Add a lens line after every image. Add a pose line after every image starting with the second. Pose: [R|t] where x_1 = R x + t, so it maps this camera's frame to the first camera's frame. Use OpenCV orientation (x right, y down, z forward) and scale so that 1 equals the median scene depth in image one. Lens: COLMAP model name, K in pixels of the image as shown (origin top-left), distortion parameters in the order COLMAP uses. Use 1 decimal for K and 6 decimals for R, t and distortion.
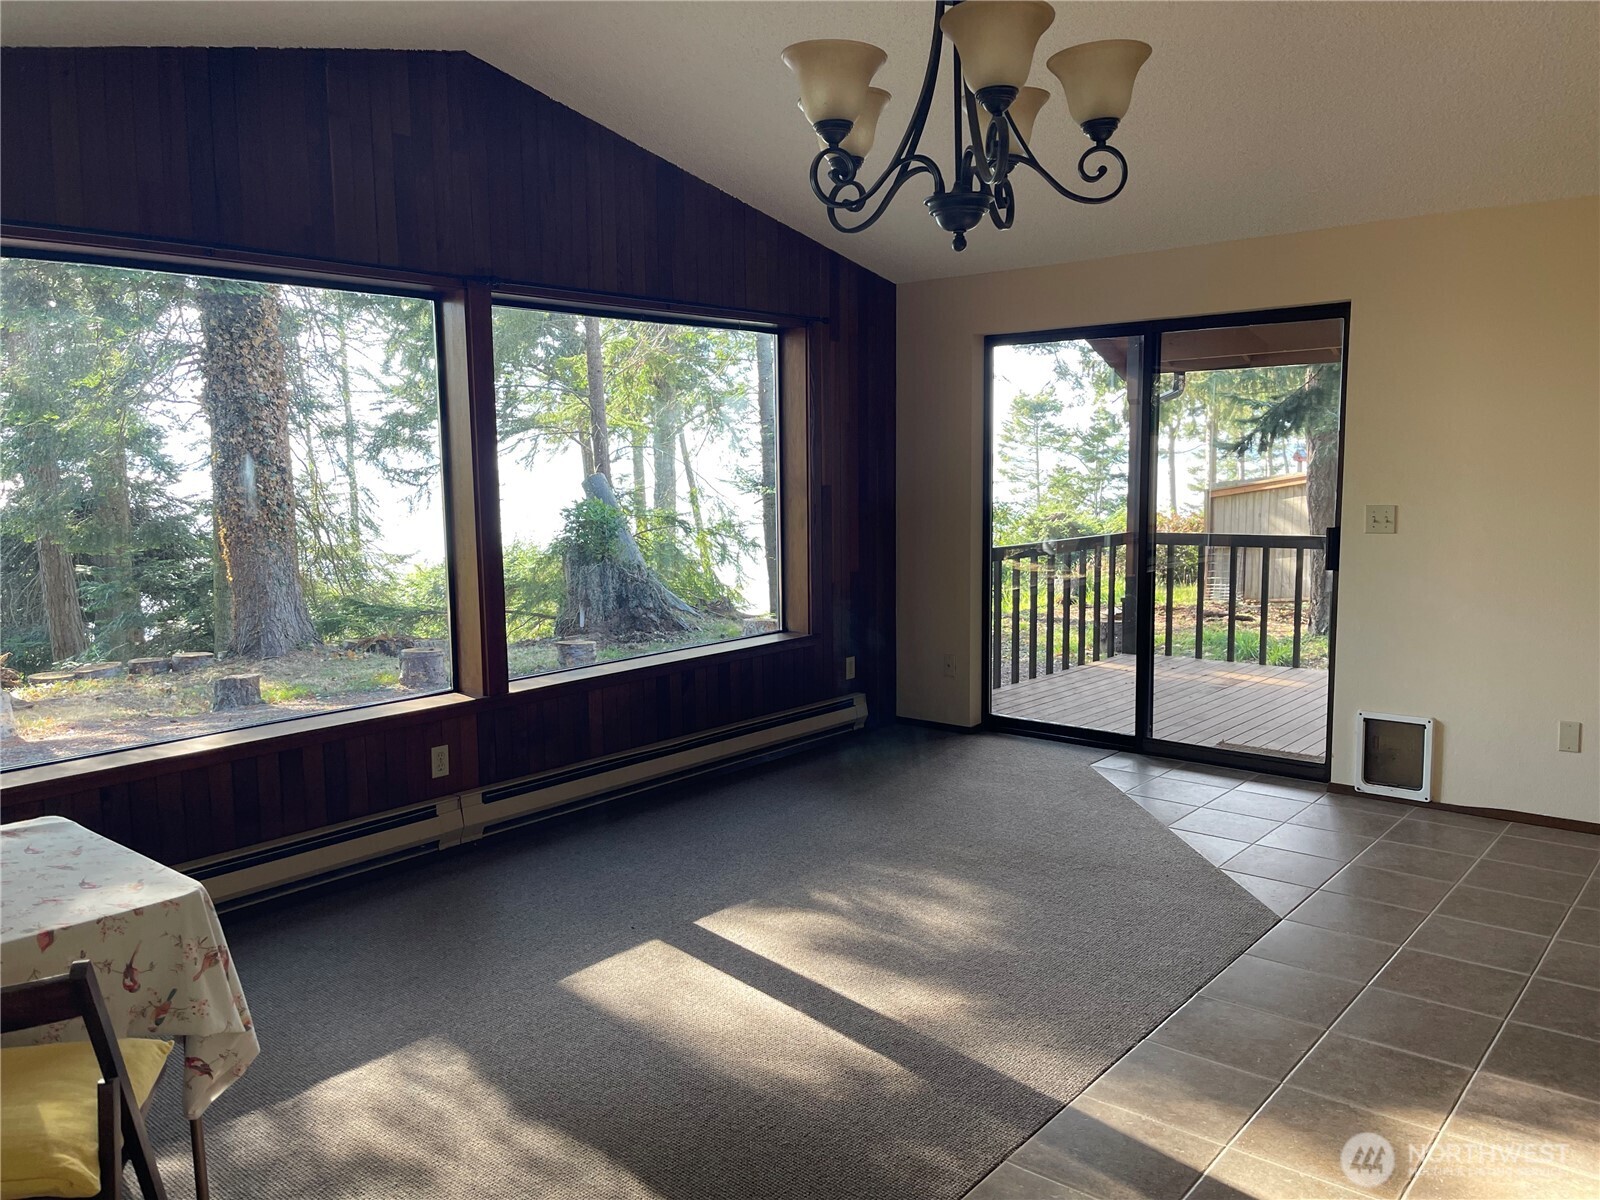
lens RADIAL K [[1209.0, 0, 806.9], [0, 1209.0, 604.6], [0, 0, 1]] dist [0.054771, -0.075891]
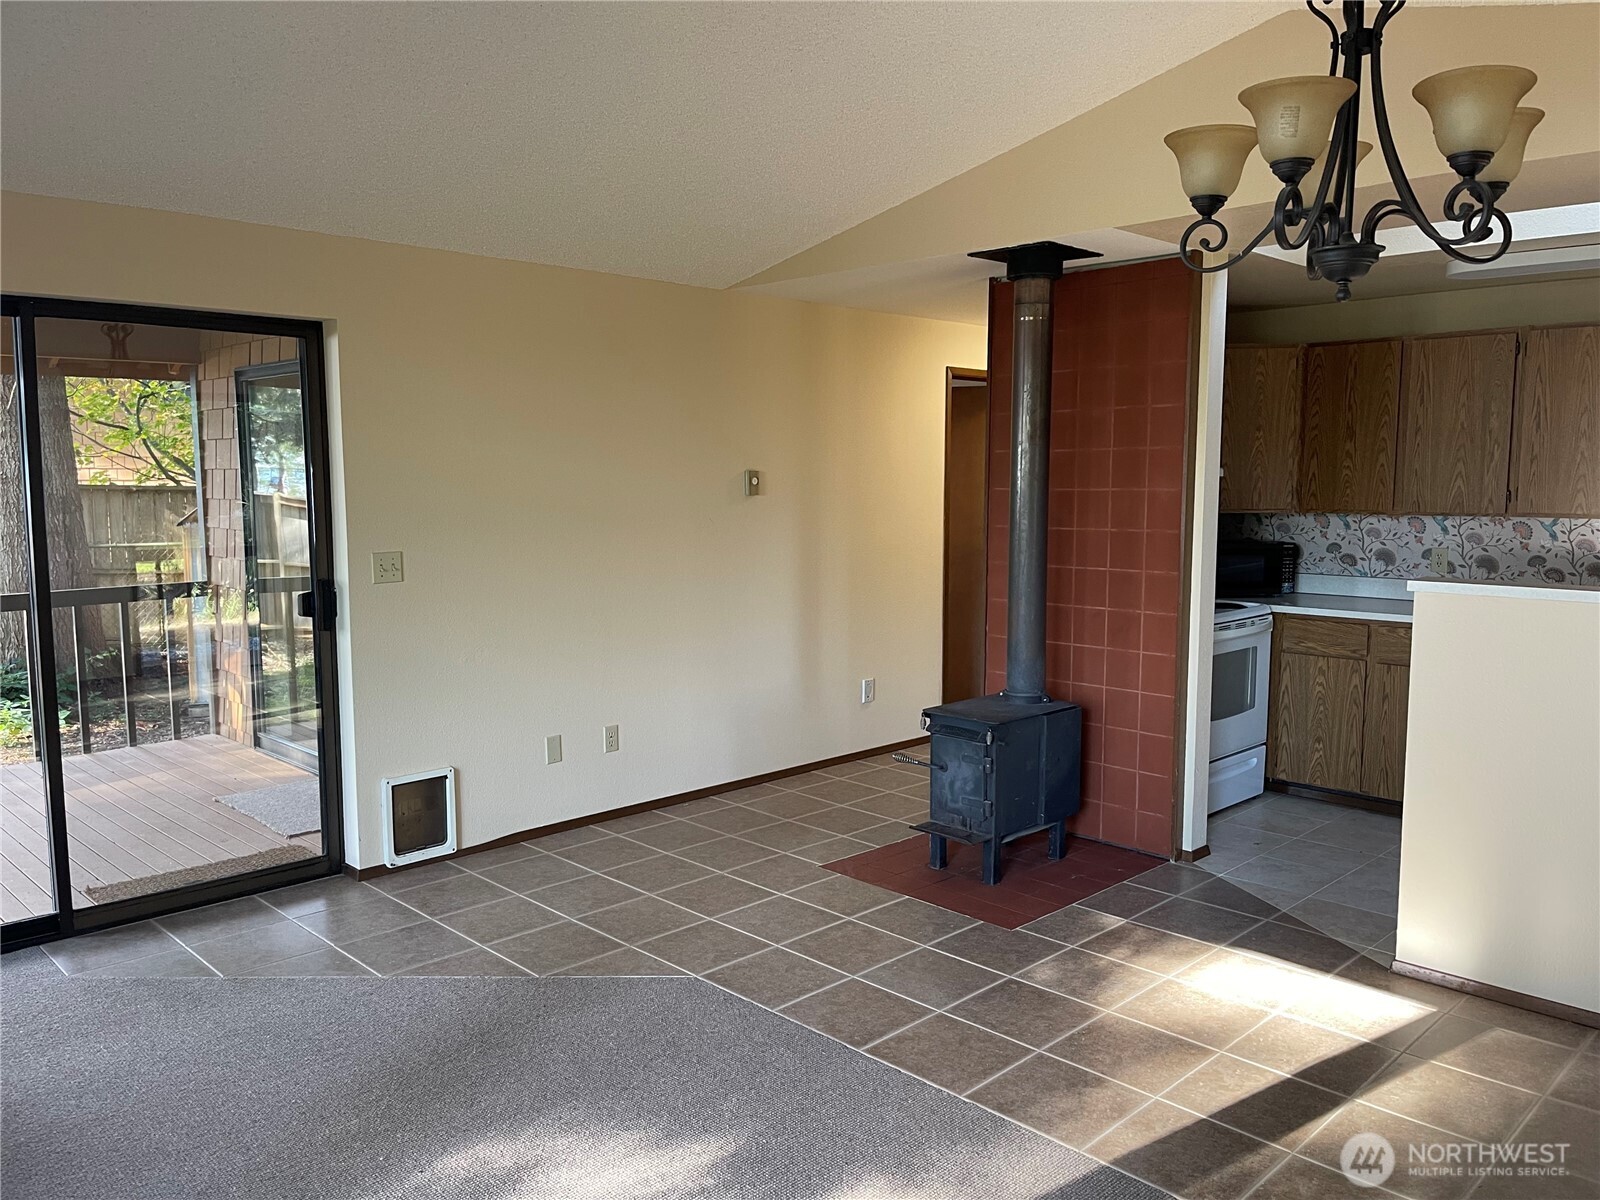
lens RADIAL K [[1209.0, 0, 794.7], [0, 1209.0, 607.0], [0, 0, 1]] dist [0.054771, -0.075891]
pose [[0.108149, -0.091507, 0.989914, -0.072849], [0.124065, 0.989212, 0.077888, -0.013280], [-0.986363, 0.114390, 0.118335, 0.107220]]
